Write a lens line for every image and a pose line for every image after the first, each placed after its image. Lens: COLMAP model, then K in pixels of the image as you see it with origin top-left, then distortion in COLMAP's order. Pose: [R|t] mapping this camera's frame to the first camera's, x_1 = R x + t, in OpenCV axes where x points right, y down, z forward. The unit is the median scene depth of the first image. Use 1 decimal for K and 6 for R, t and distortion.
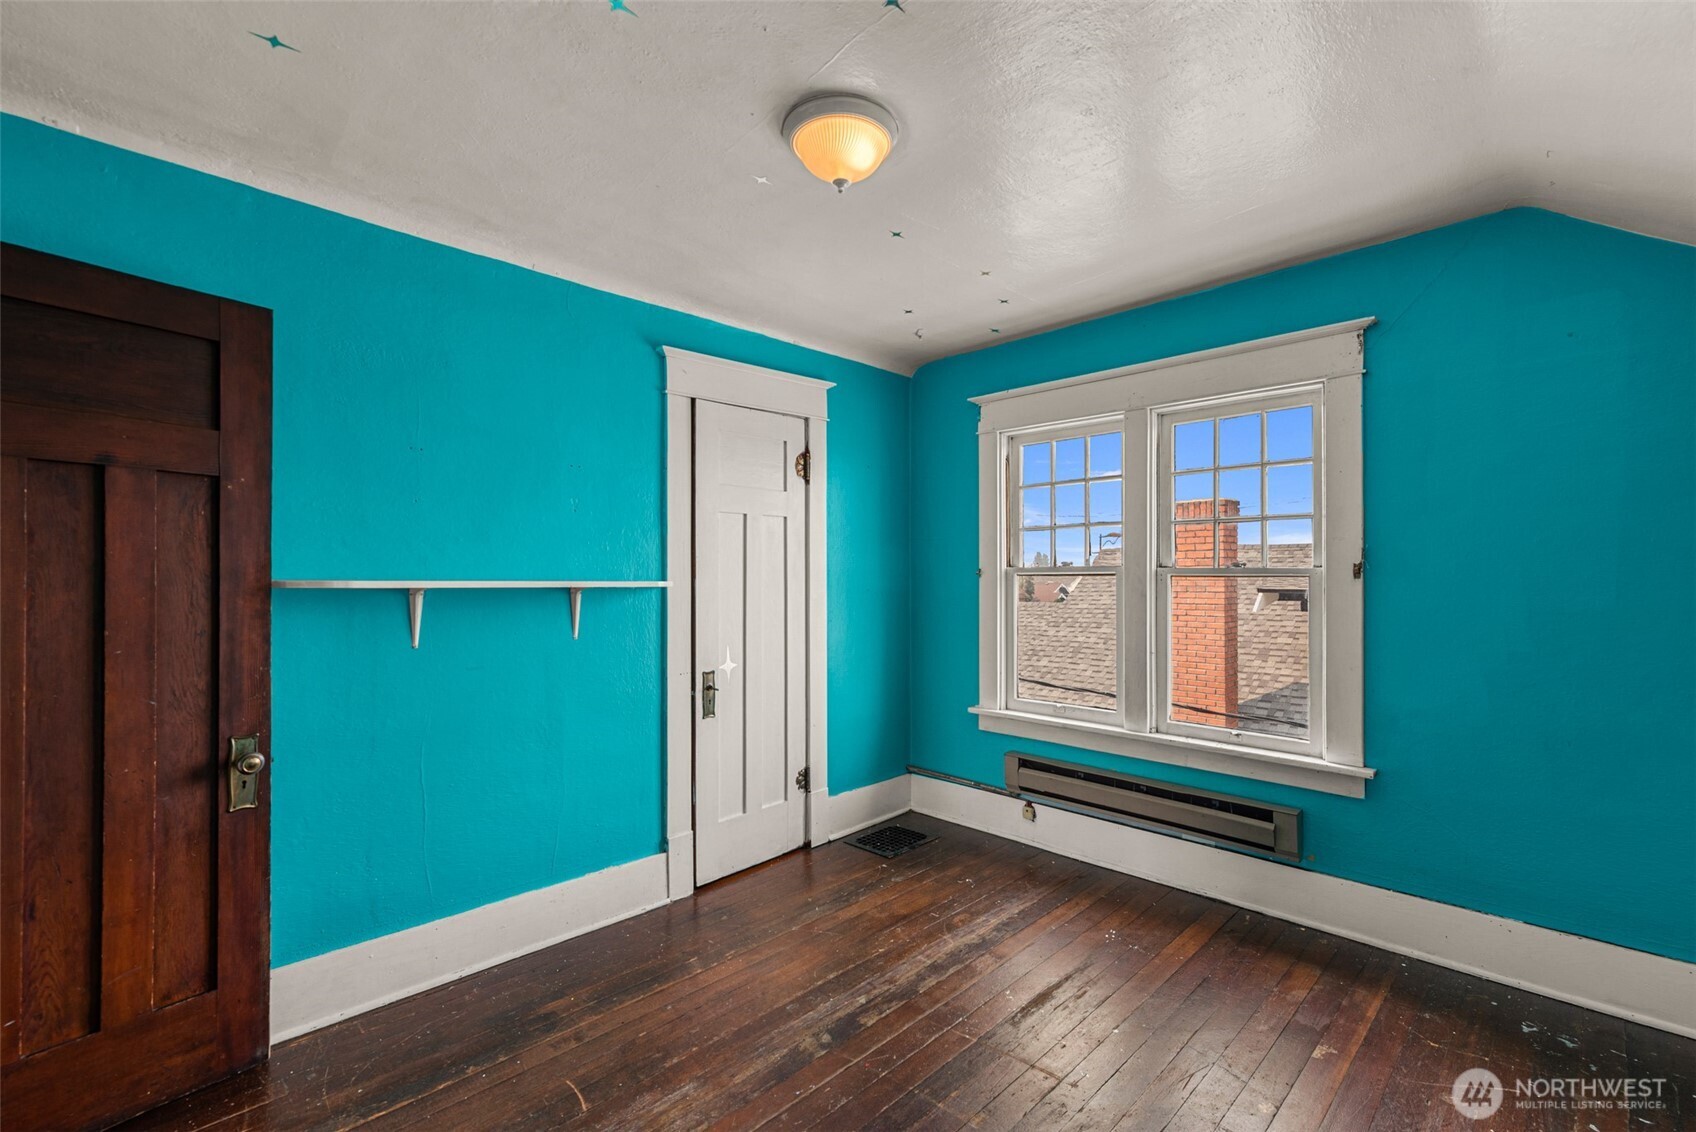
lens RADIAL K [[746.0, 0, 851.6], [0, 746.0, 577.0], [0, 0, 1]] dist [0.005858, -0.002127]
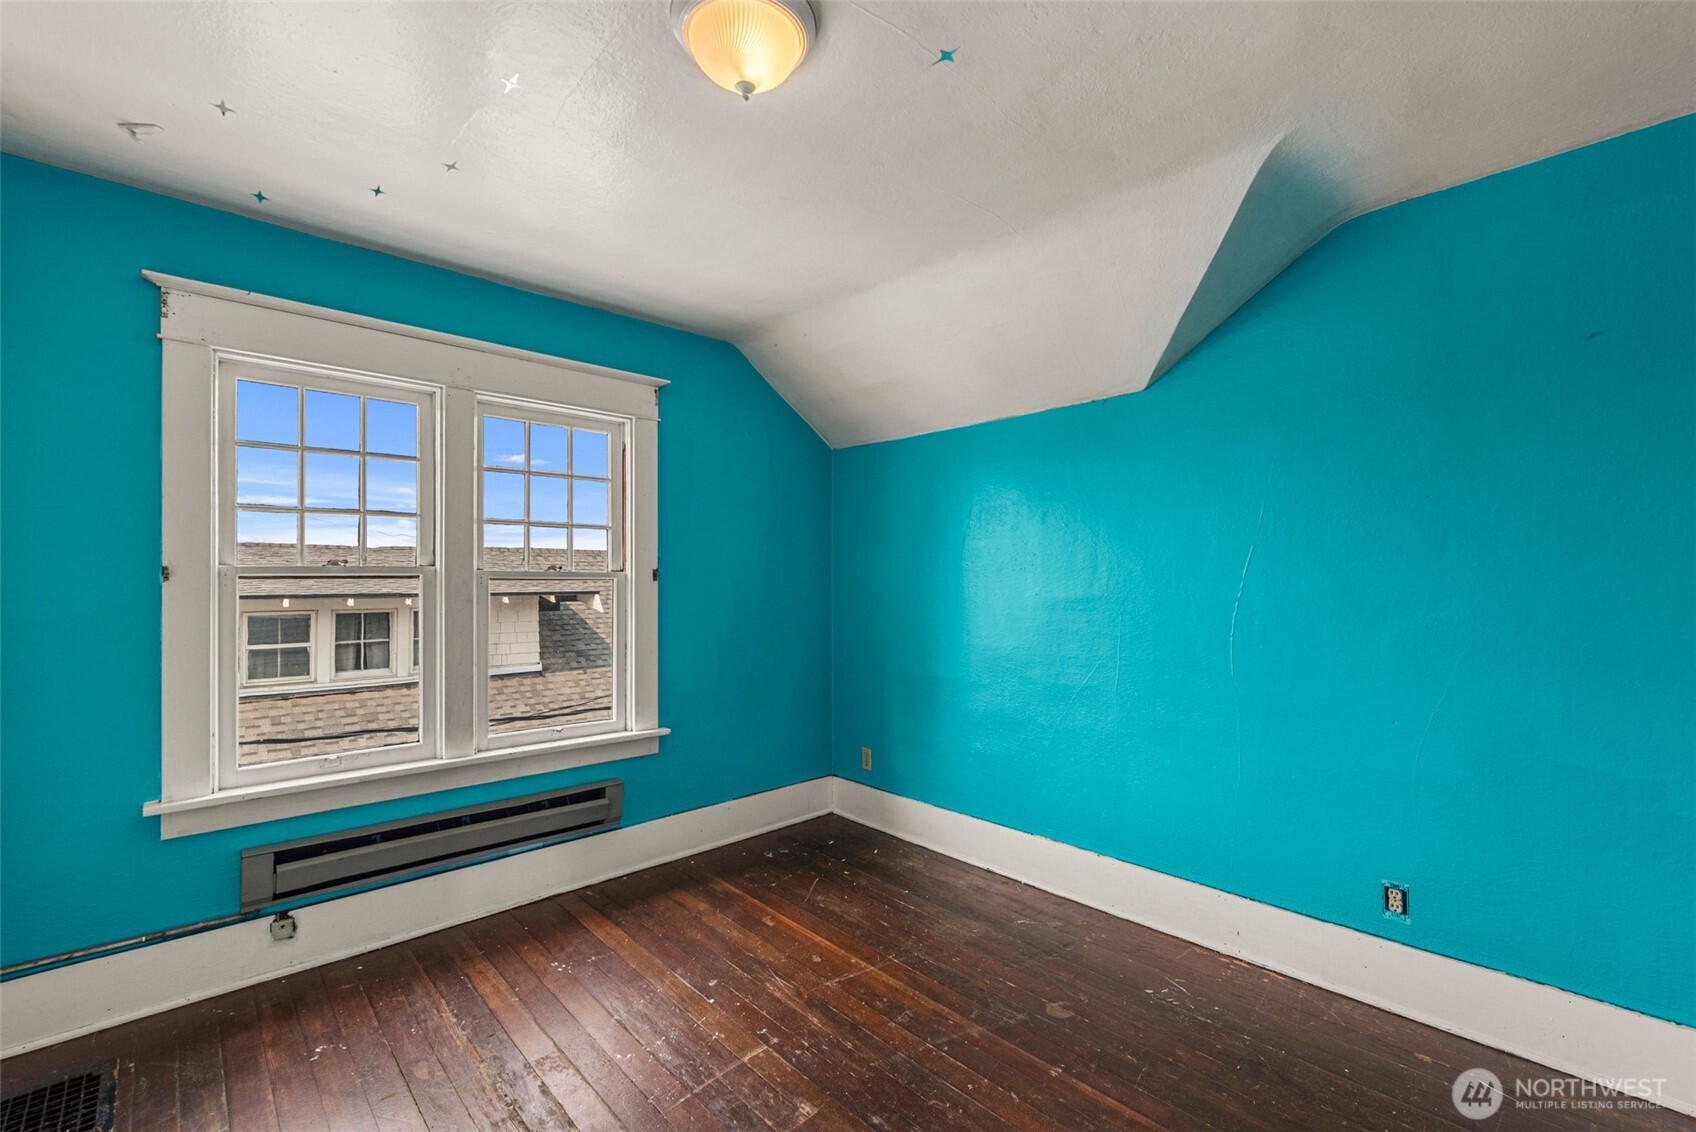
lens RADIAL K [[746.0, 0, 860.6], [0, 746.0, 577.9], [0, 0, 1]] dist [0.005858, -0.002127]
pose [[0.009456, 0.000202, 0.999955, -0.520490], [-0.000788, 1.000000, -0.000194, -0.003164], [-0.999955, -0.000786, 0.009456, 0.559206]]
